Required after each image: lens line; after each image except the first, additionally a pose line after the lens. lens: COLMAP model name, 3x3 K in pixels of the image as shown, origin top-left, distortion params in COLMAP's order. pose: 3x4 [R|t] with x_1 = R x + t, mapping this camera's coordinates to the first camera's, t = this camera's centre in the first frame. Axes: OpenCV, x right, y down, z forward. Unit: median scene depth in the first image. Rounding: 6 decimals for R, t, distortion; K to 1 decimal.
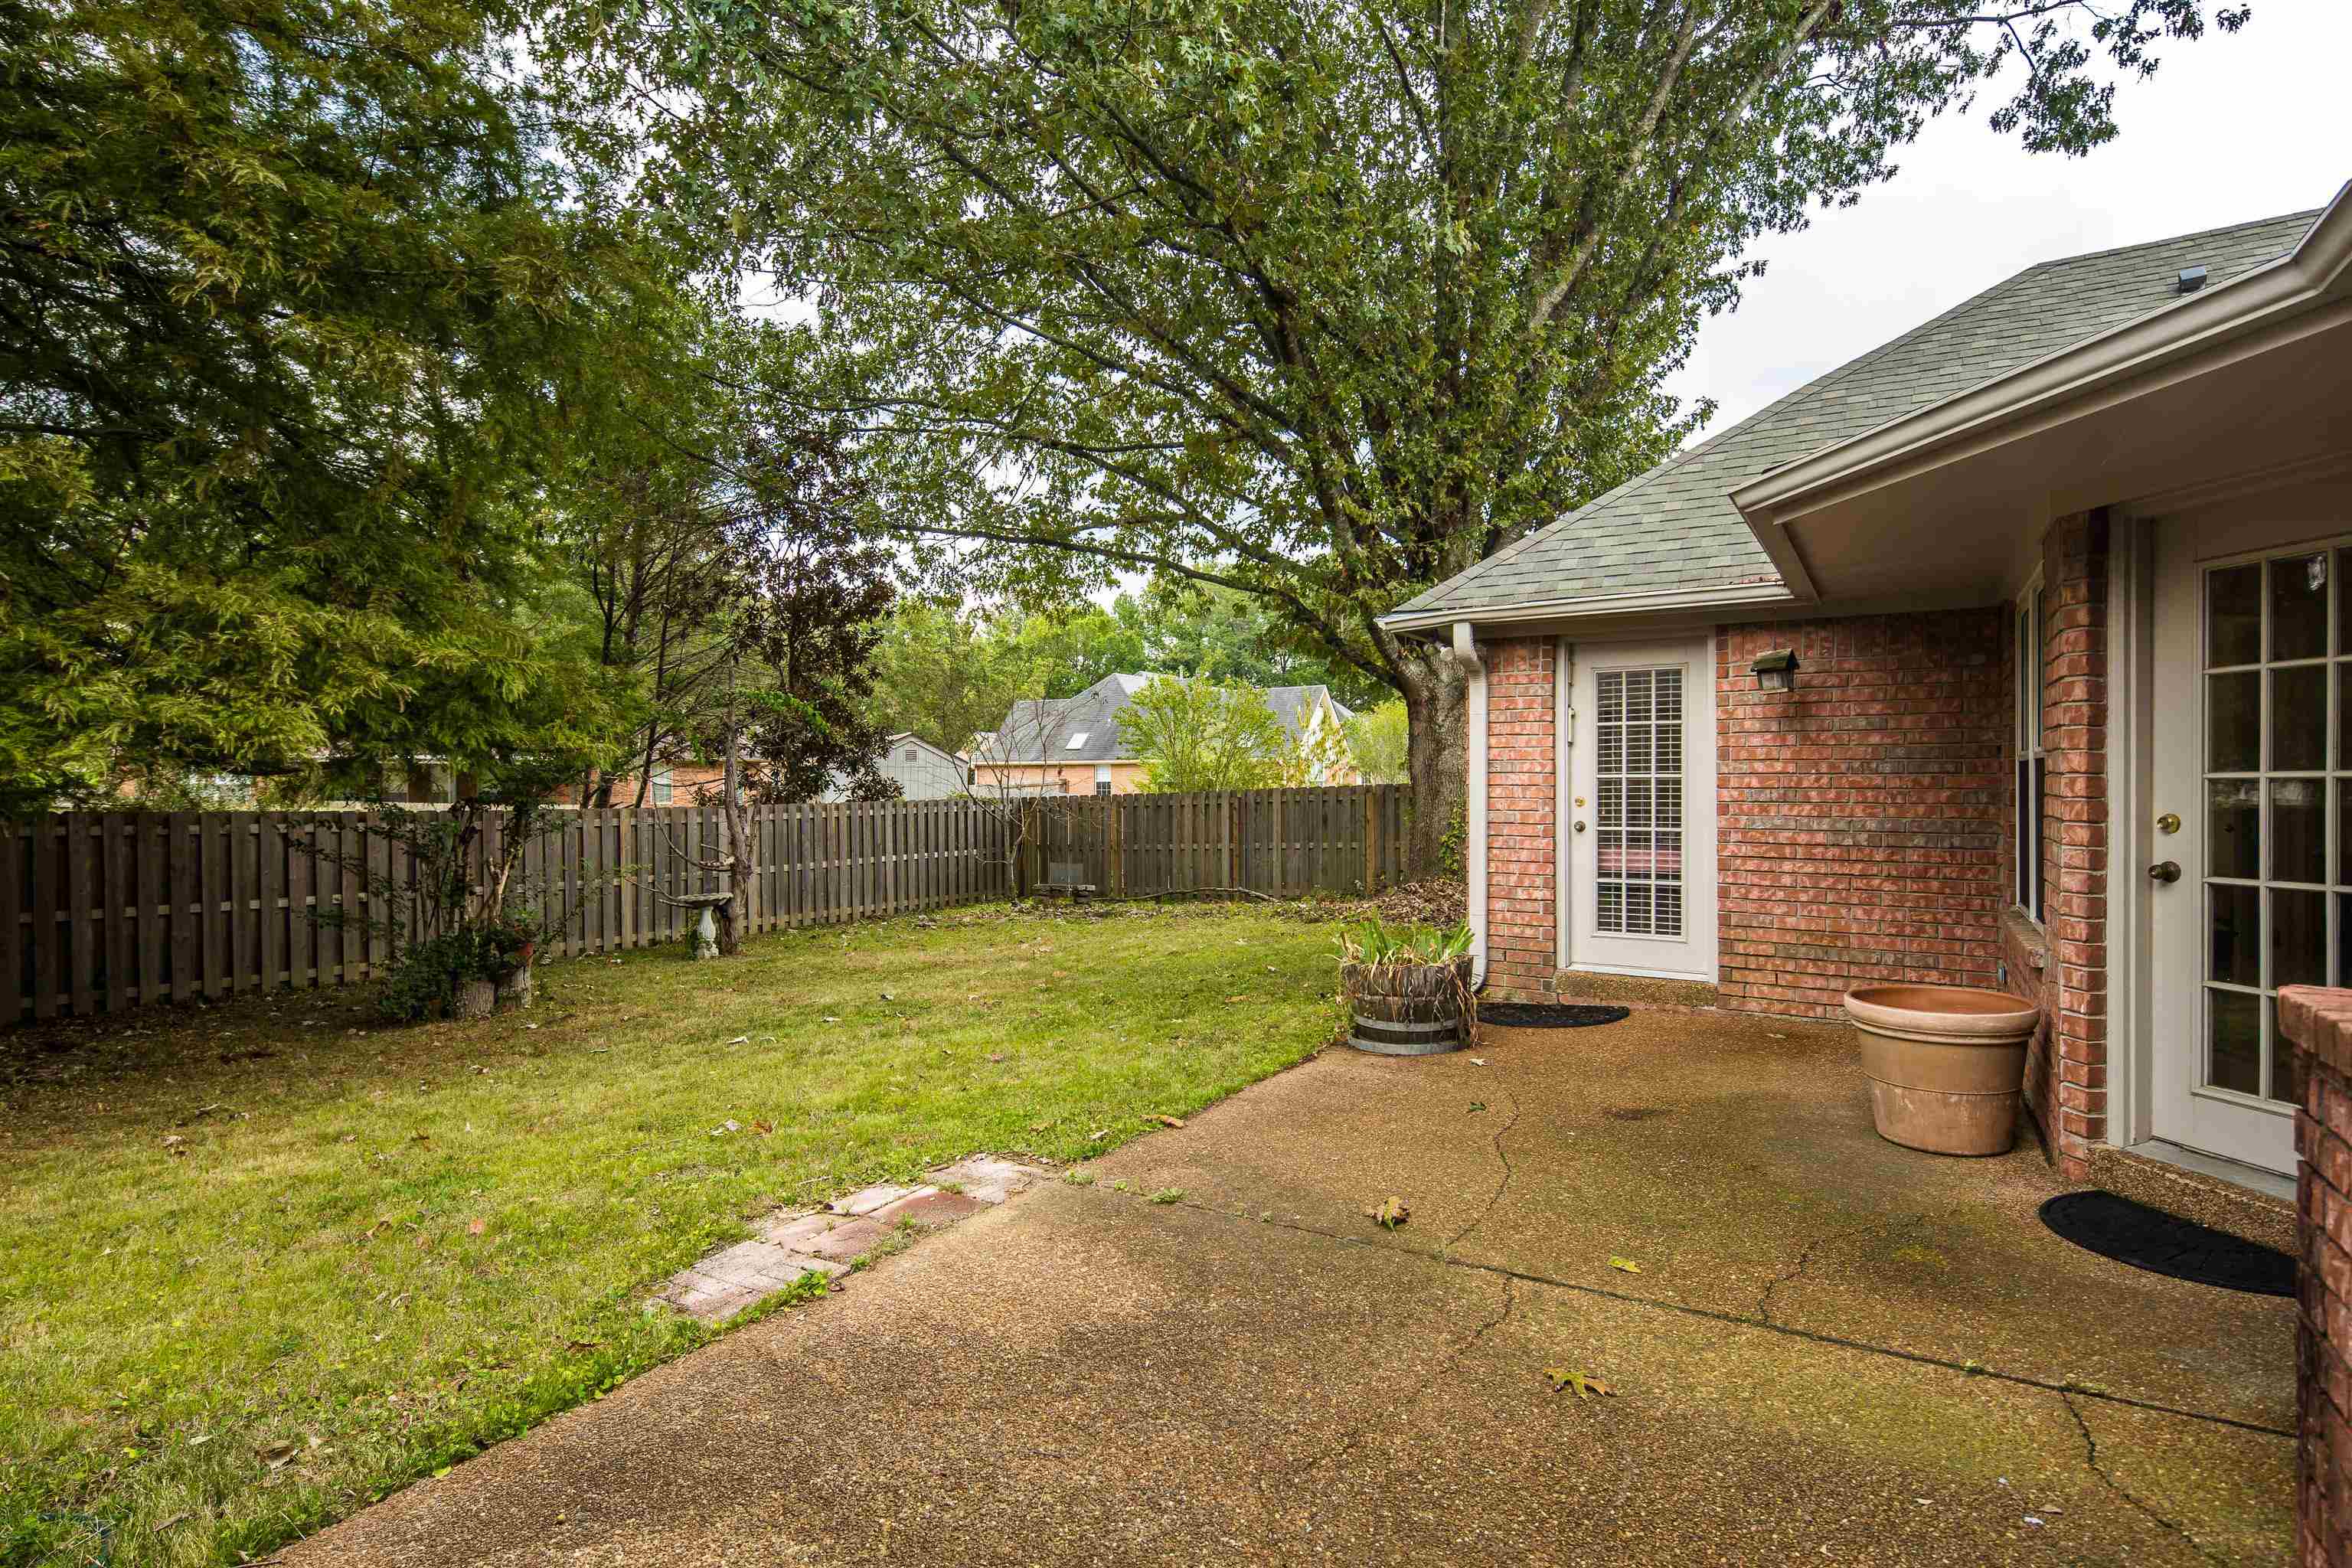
lens RADIAL K [[1145.1, 0, 1161.7], [0, 1145.1, 743.2], [0, 0, 1]] dist [-0.000227, -0.001564]
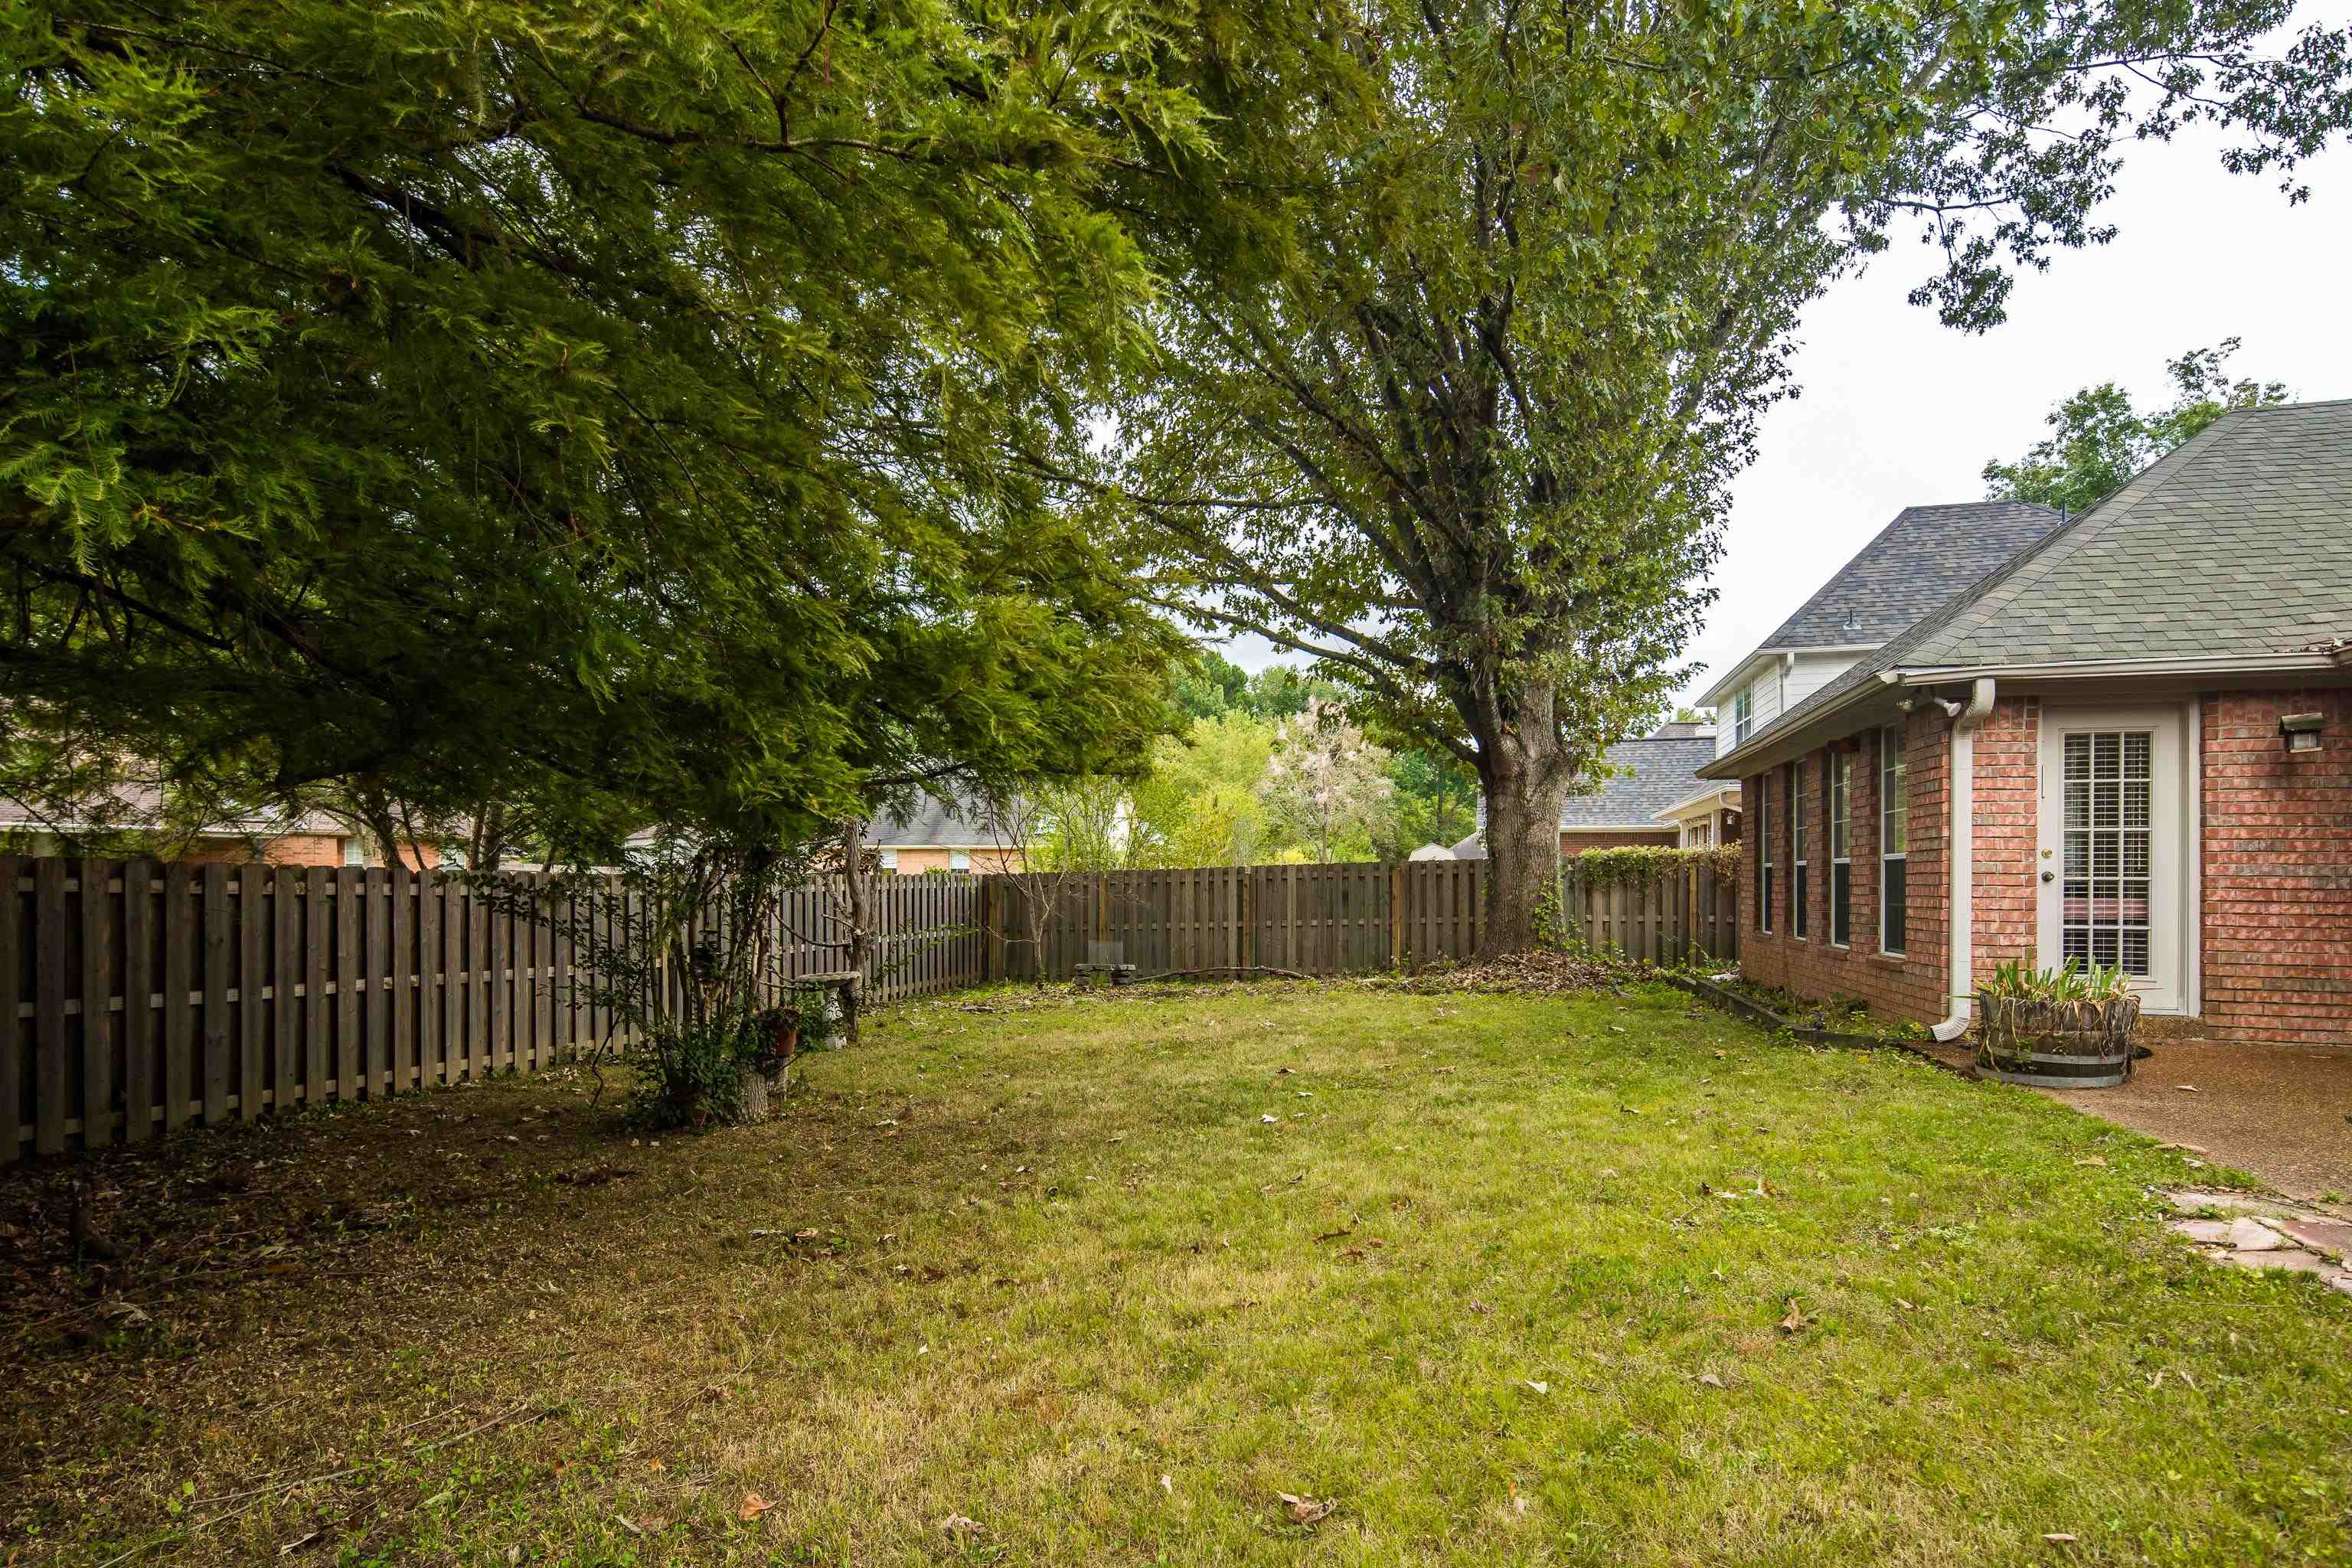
lens RADIAL K [[1163.1, 0, 1176.0], [0, 1163.1, 833.9], [0, 0, 1]] dist [-0.002414, -0.001482]
pose [[0.960889, 0.018015, 0.276346, -0.733880], [-0.017239, 0.999838, -0.005240, 0.053743], [-0.276395, 0.000271, 0.961044, 0.188971]]
